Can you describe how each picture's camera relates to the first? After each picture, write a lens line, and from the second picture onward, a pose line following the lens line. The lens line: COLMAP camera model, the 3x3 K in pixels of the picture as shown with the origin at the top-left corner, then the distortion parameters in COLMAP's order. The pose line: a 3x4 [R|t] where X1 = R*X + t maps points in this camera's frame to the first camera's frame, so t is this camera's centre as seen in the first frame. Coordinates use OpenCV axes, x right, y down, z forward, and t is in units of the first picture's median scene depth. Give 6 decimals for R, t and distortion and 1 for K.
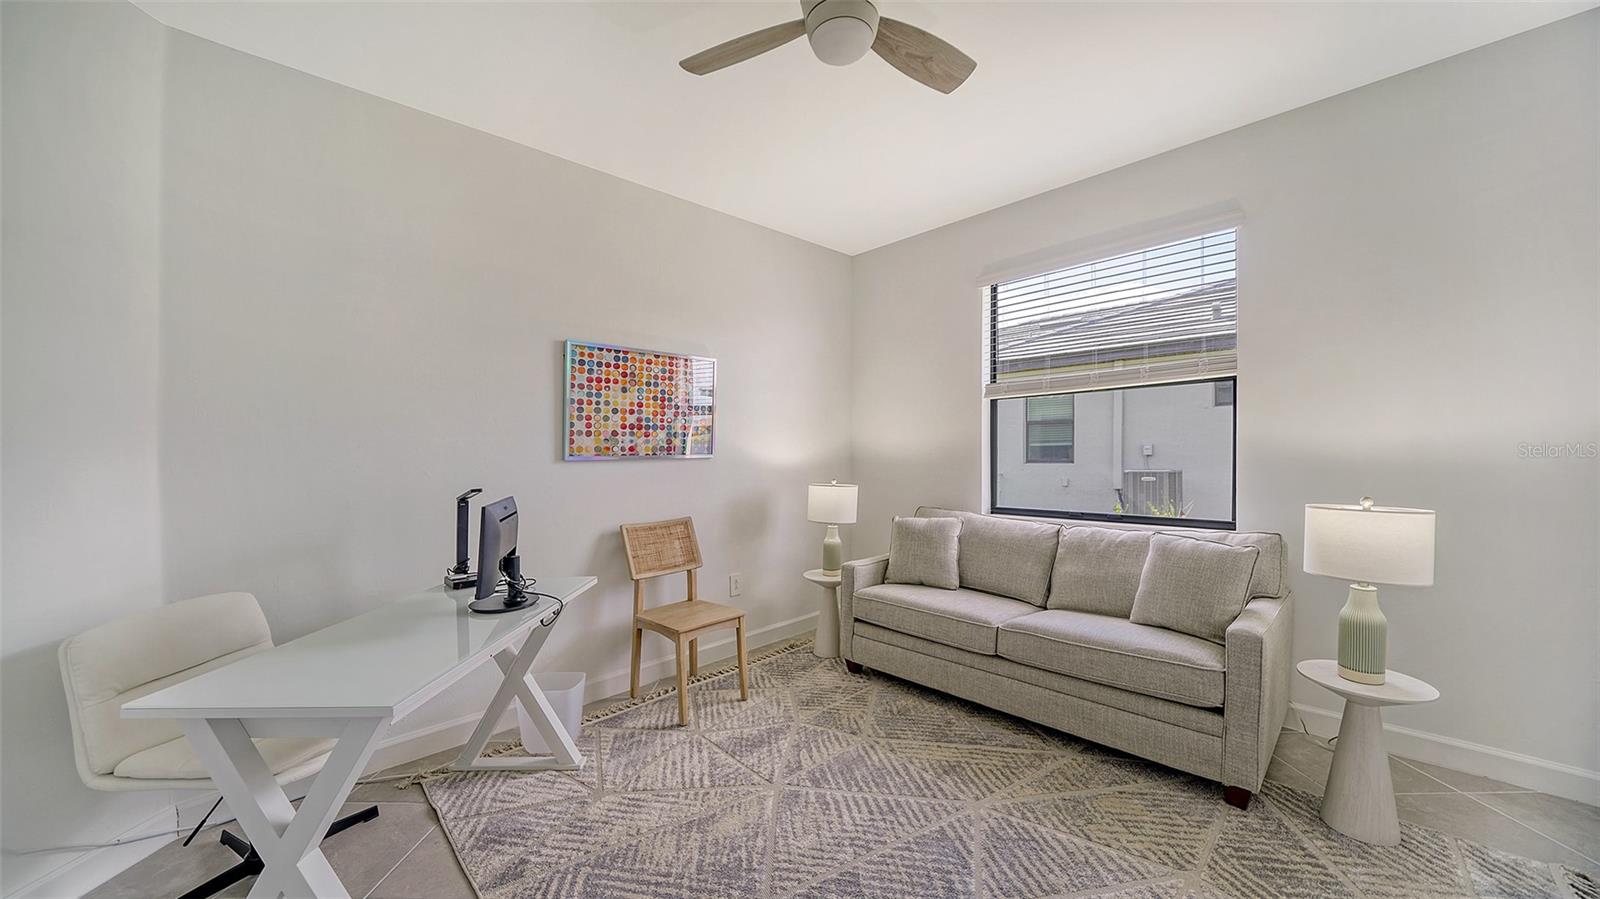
lens RADIAL K [[566.1, 0, 794.9], [0, 566.1, 457.2], [0, 0, 1]] dist [-0.016089, 0.002365]
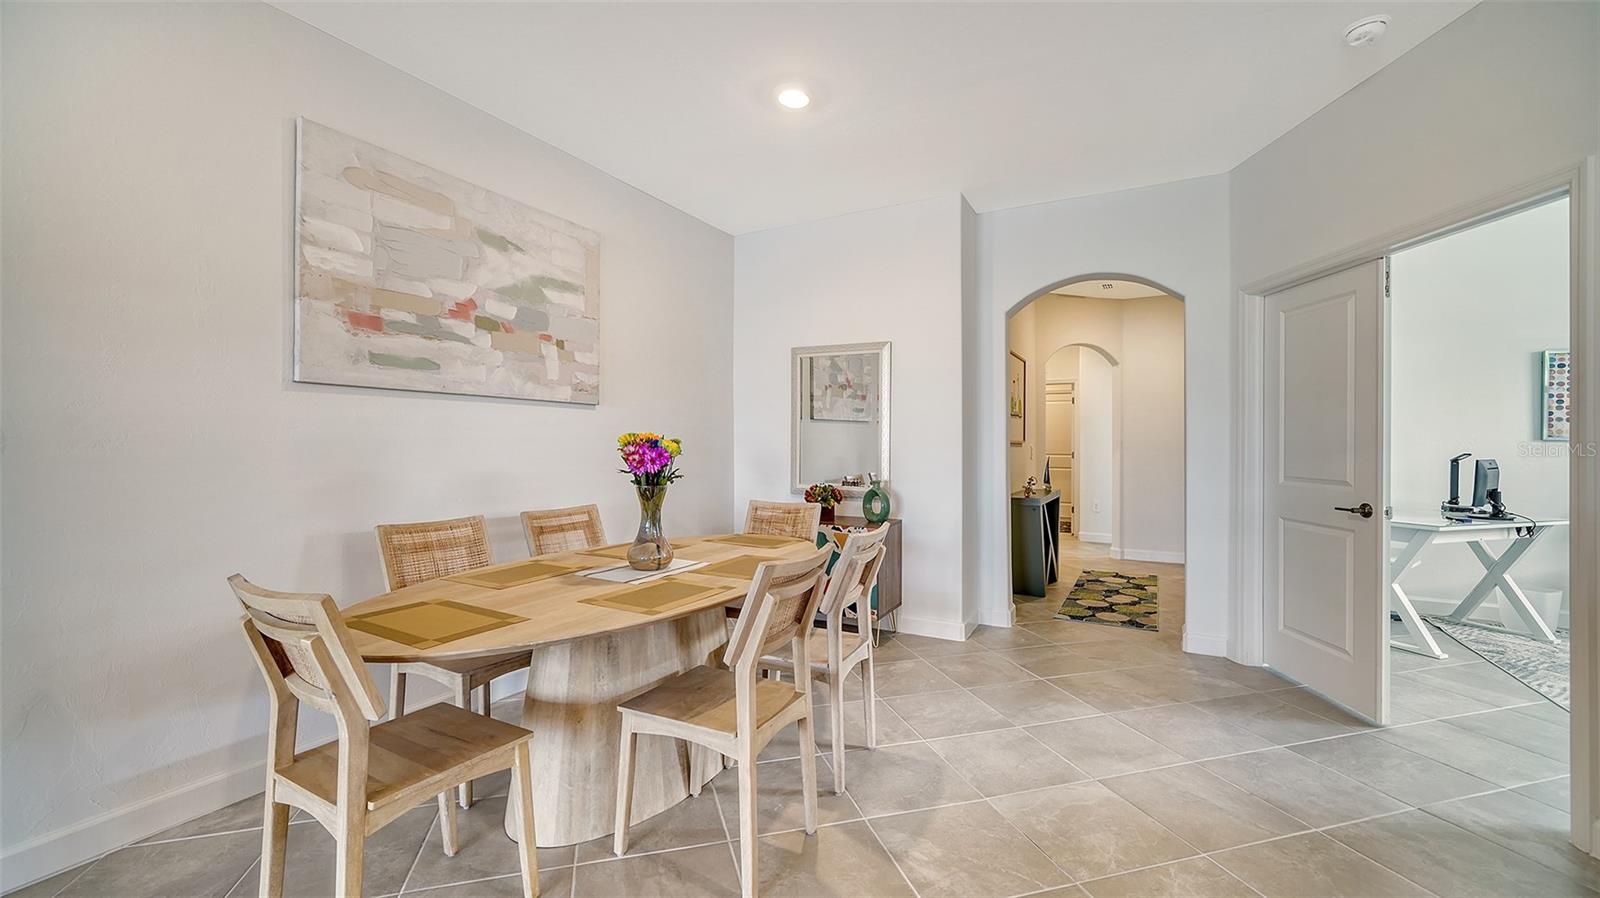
lens RADIAL K [[654.2, 0, 793.8], [0, 654.2, 441.9], [0, 0, 1]] dist [0.012120, -0.000042]
pose [[0.314812, -0.007747, -0.949122, 0.569843], [-0.012126, 0.999852, -0.012183, 0.054280], [0.949076, 0.015344, 0.314672, -1.275894]]
